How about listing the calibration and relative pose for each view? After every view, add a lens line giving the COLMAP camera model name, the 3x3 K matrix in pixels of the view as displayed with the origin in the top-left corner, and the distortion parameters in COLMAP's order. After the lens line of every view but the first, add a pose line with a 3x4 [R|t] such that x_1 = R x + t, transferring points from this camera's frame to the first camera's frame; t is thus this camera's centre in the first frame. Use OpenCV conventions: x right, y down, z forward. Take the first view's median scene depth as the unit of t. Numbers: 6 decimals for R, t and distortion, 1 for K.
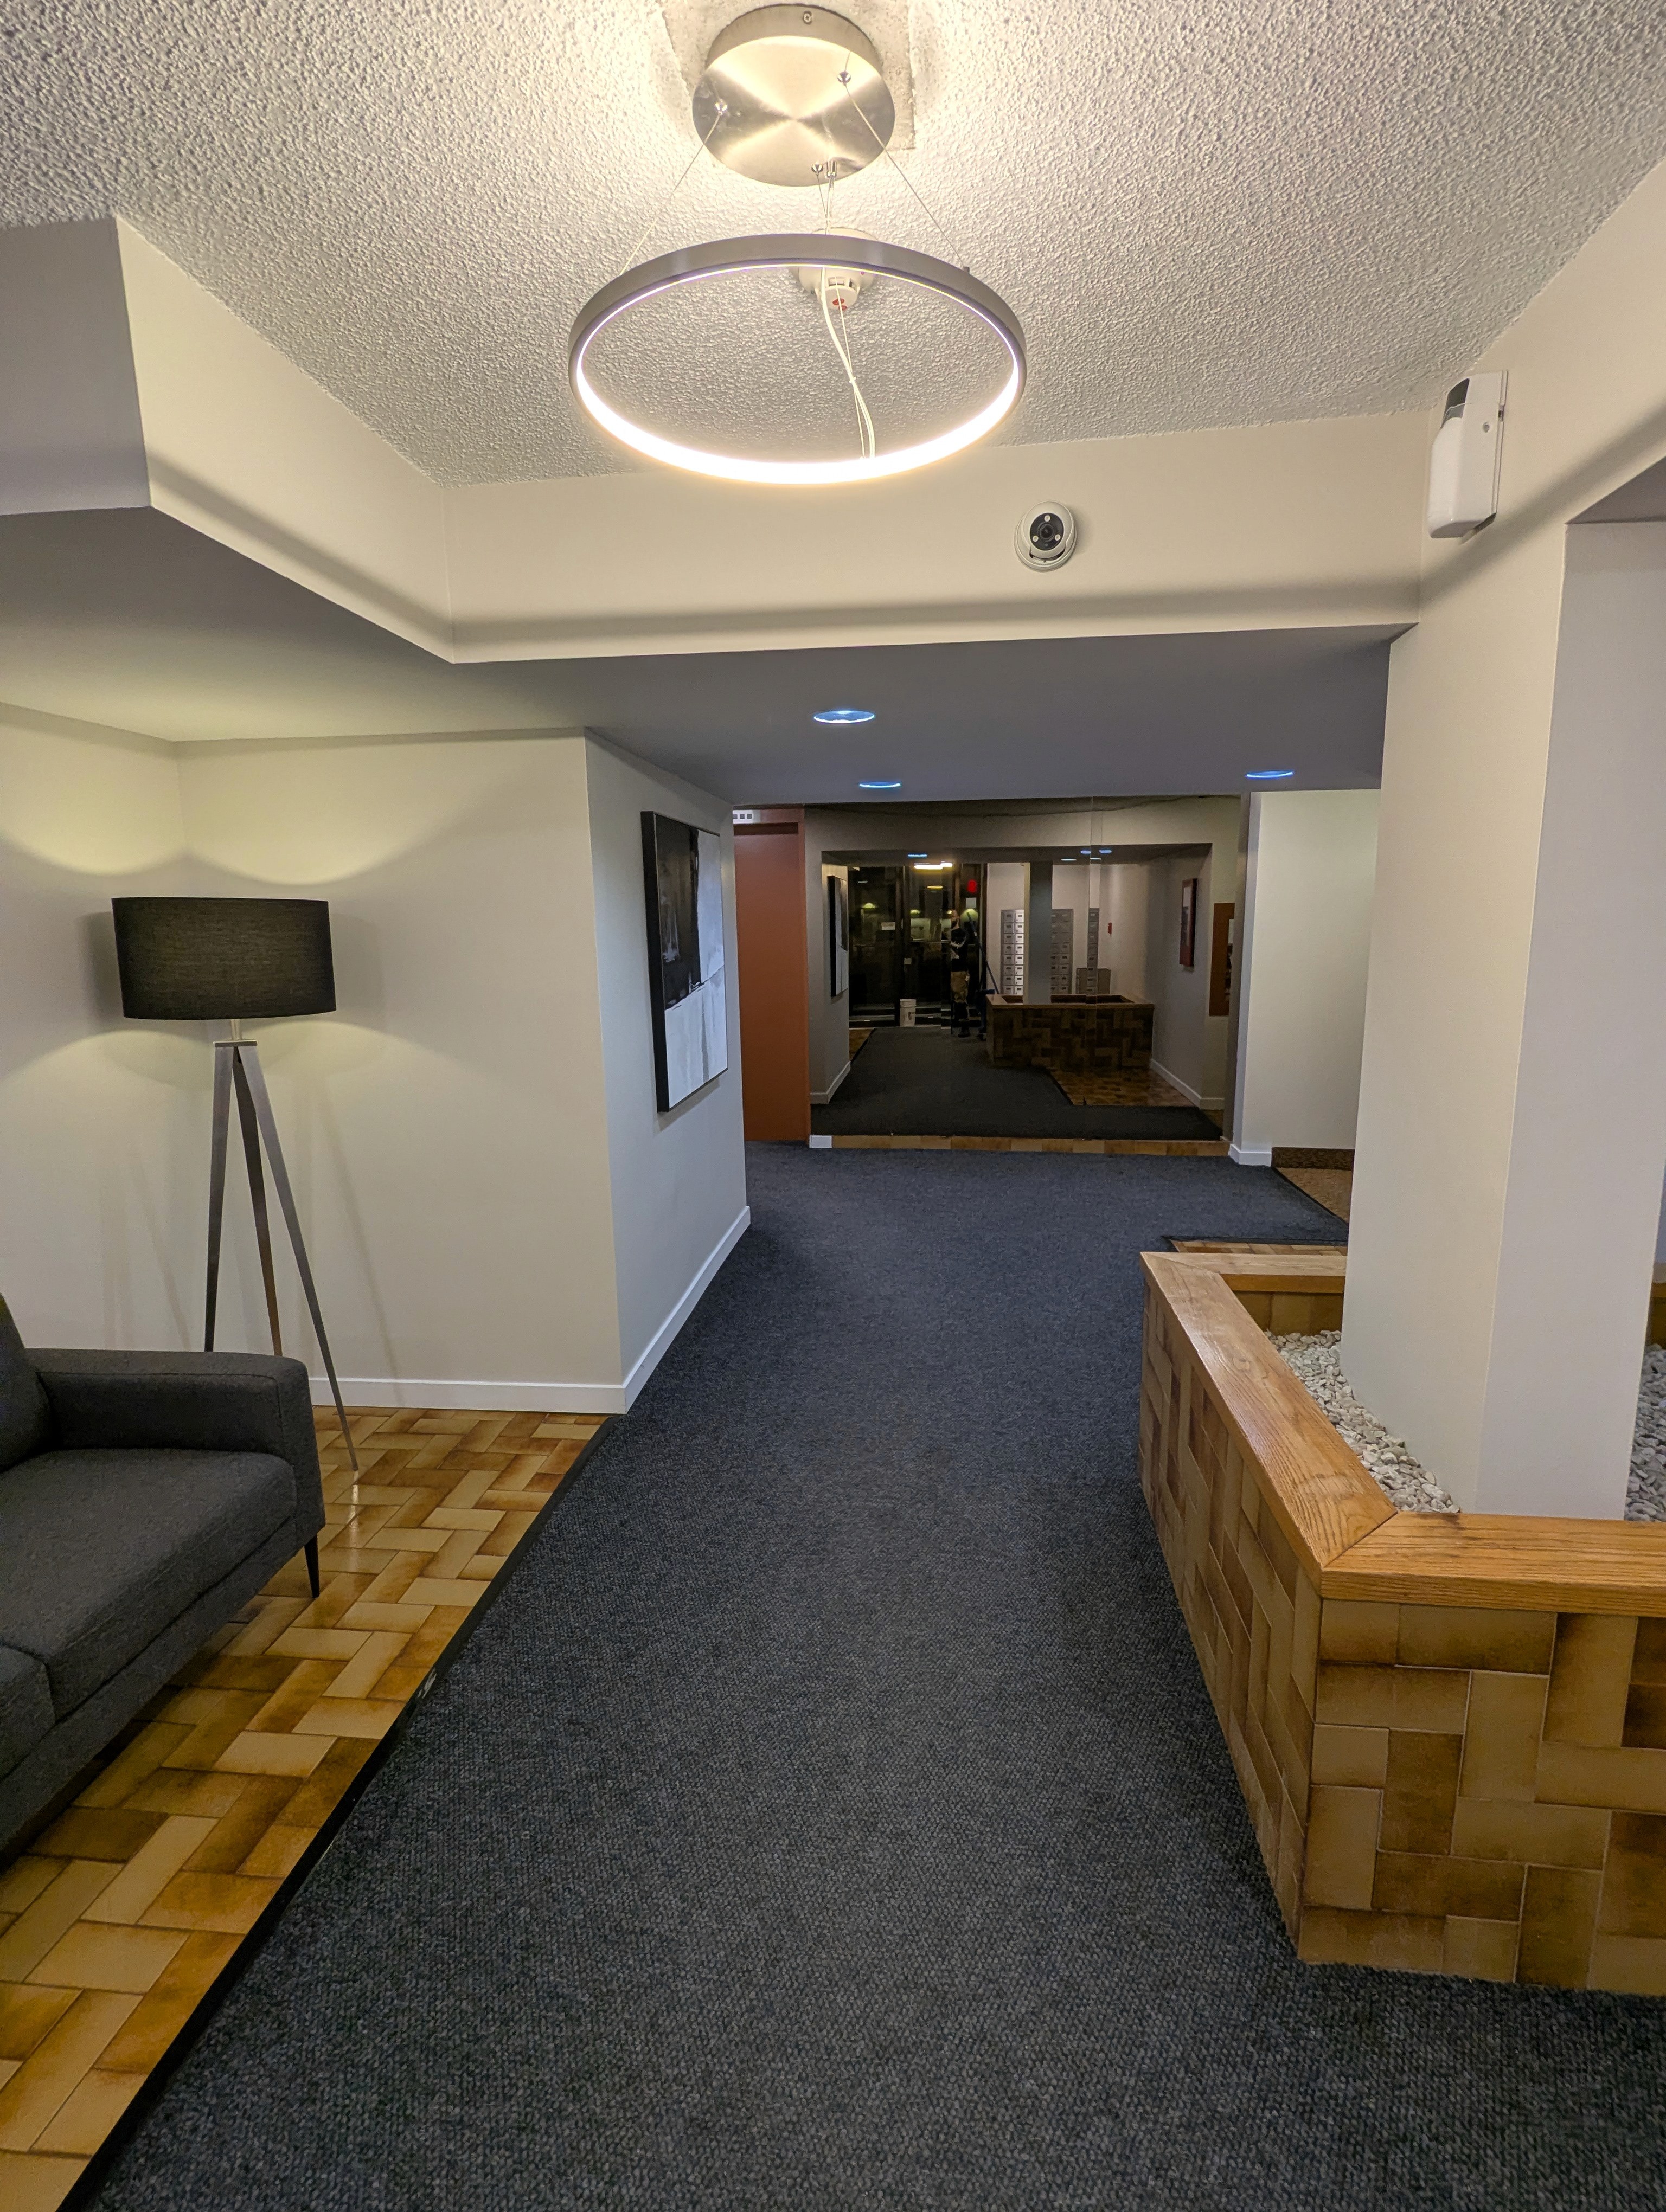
lens RADIAL K [[1028.7, 0, 823.5], [0, 1028.7, 1104.7], [0, 0, 1]] dist [-0.004030, 0.000723]
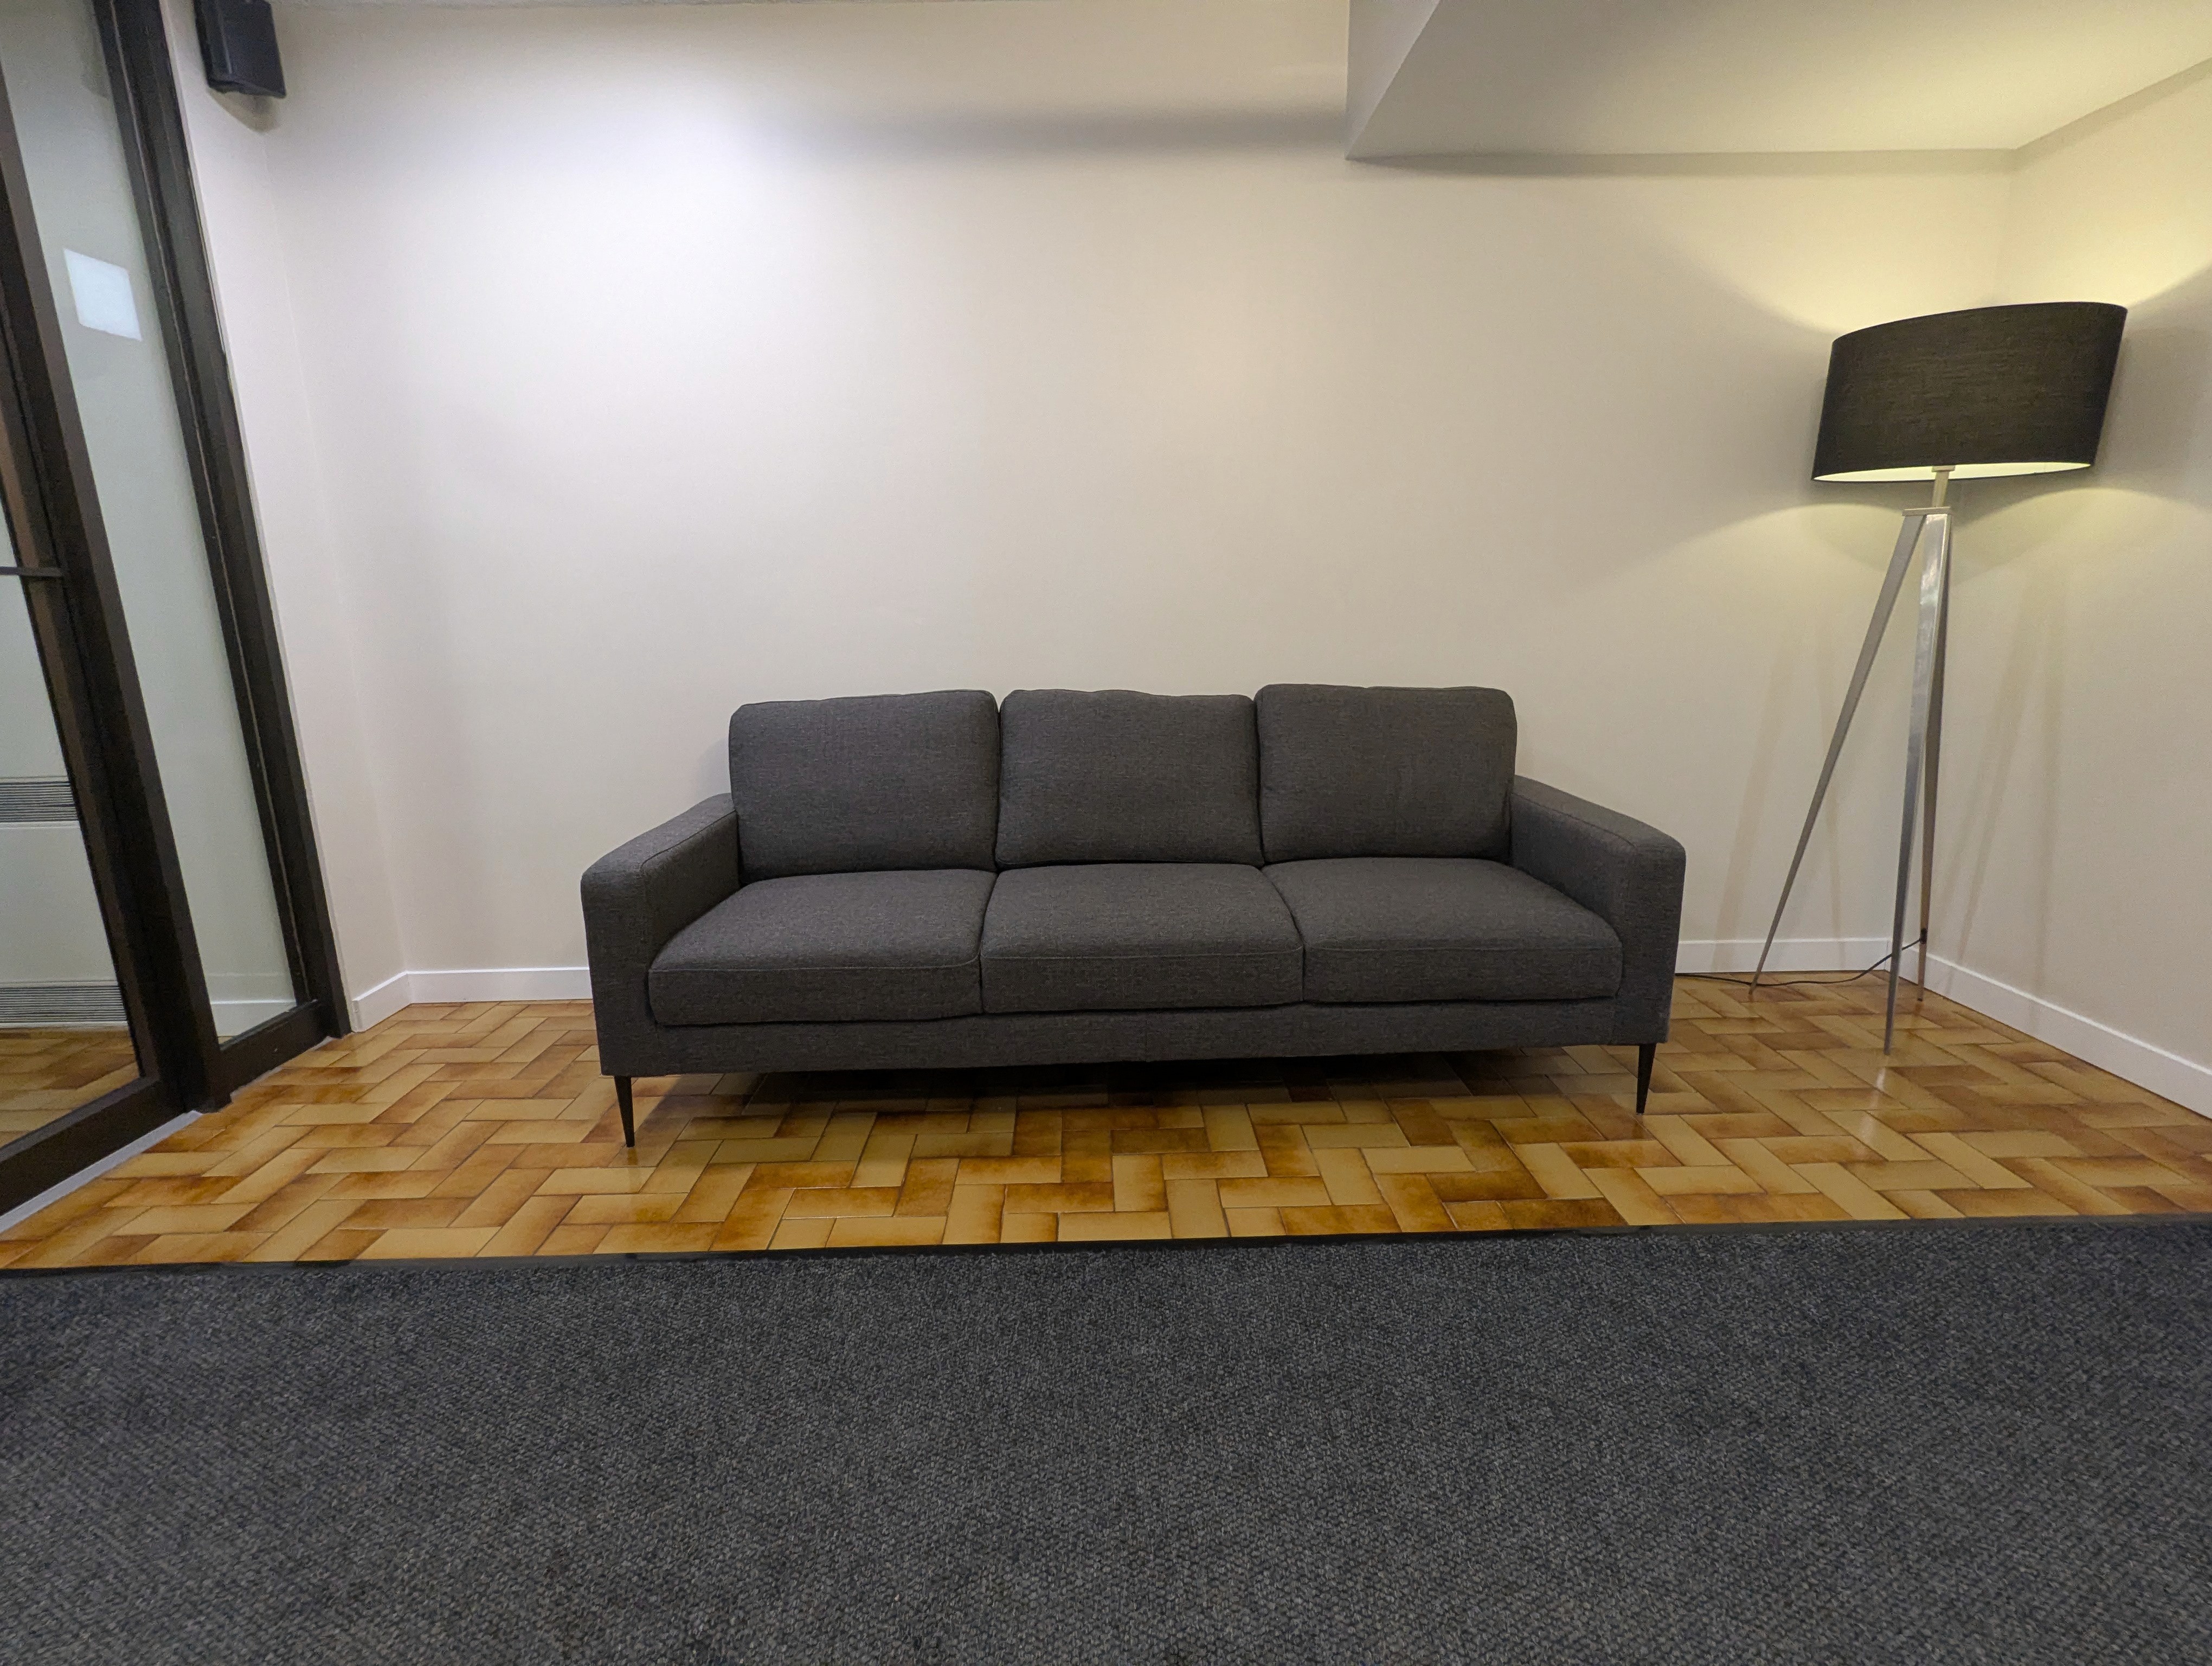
lens RADIAL K [[1028.7, 0, 1093.8], [0, 1028.7, 816.3], [0, 0, 1]] dist [-0.004030, 0.000723]
pose [[0.134328, 0.234603, -0.962766, 0.262870], [-0.150566, 0.965122, 0.214170, 0.138490], [0.979431, 0.116191, 0.164966, 0.322374]]
